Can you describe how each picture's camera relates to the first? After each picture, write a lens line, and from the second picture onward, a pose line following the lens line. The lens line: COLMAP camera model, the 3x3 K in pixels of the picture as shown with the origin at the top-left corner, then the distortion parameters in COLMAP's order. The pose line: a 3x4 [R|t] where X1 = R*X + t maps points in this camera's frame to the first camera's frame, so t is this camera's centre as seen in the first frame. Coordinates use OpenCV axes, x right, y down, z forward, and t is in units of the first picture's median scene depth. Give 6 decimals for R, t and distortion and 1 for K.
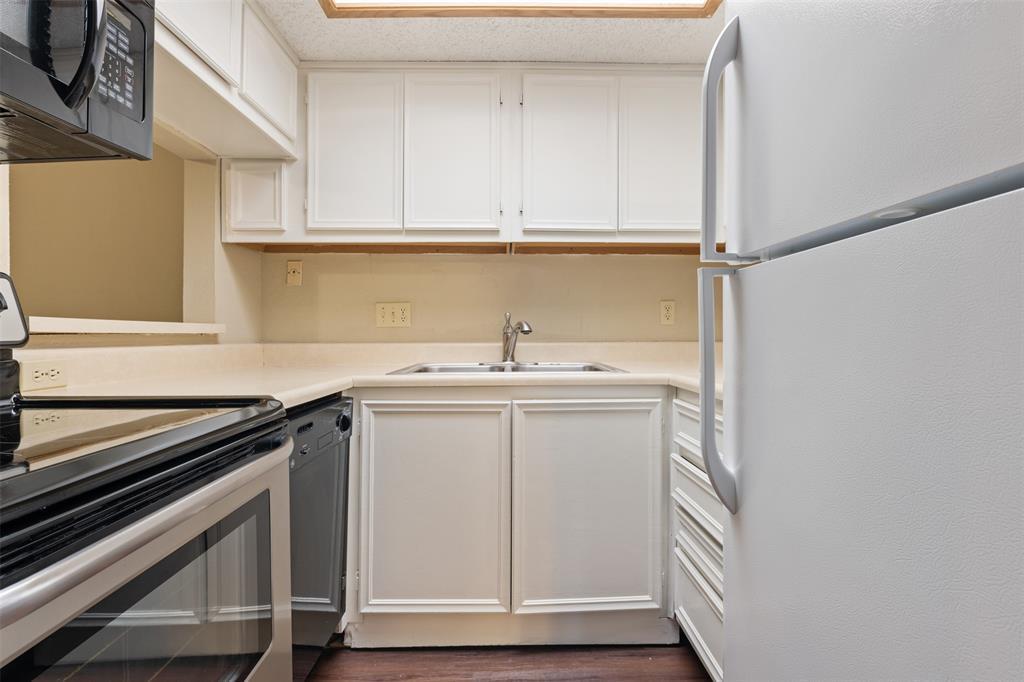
lens RADIAL K [[482.6, 0, 513.8], [0, 482.6, 334.9], [0, 0, 1]] dist [-0.003887, -0.000675]
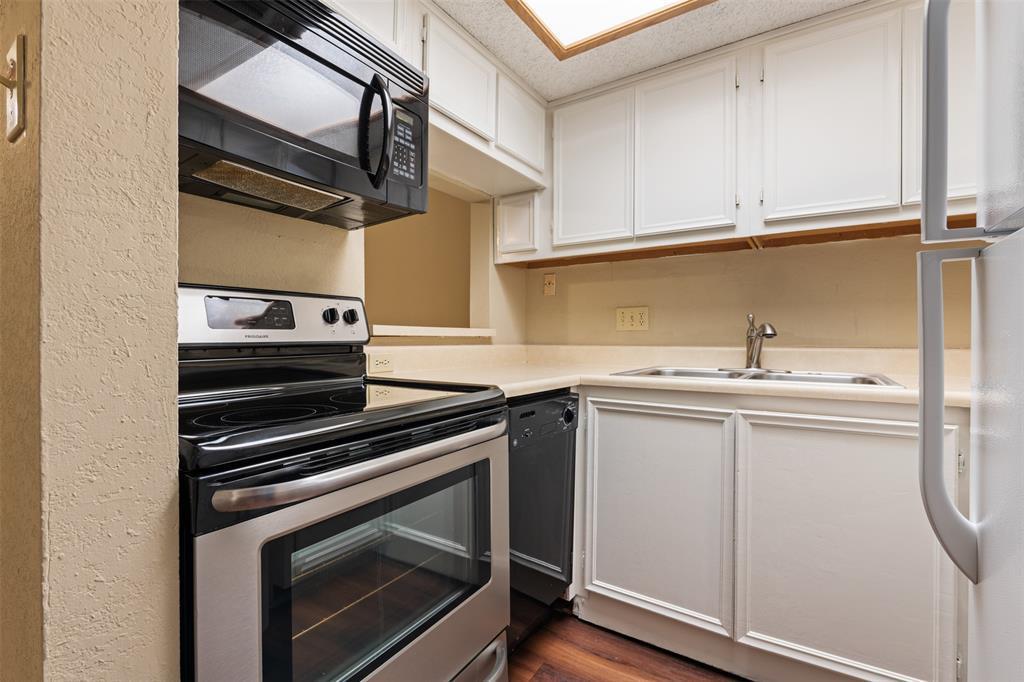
lens RADIAL K [[482.6, 0, 509.1], [0, 482.6, 339.9], [0, 0, 1]] dist [-0.003887, -0.000675]
pose [[0.809848, 0.006507, -0.586603, 0.183946], [-0.004477, 0.999978, 0.004911, -0.000022], [0.586622, -0.001351, 0.809860, -0.000121]]
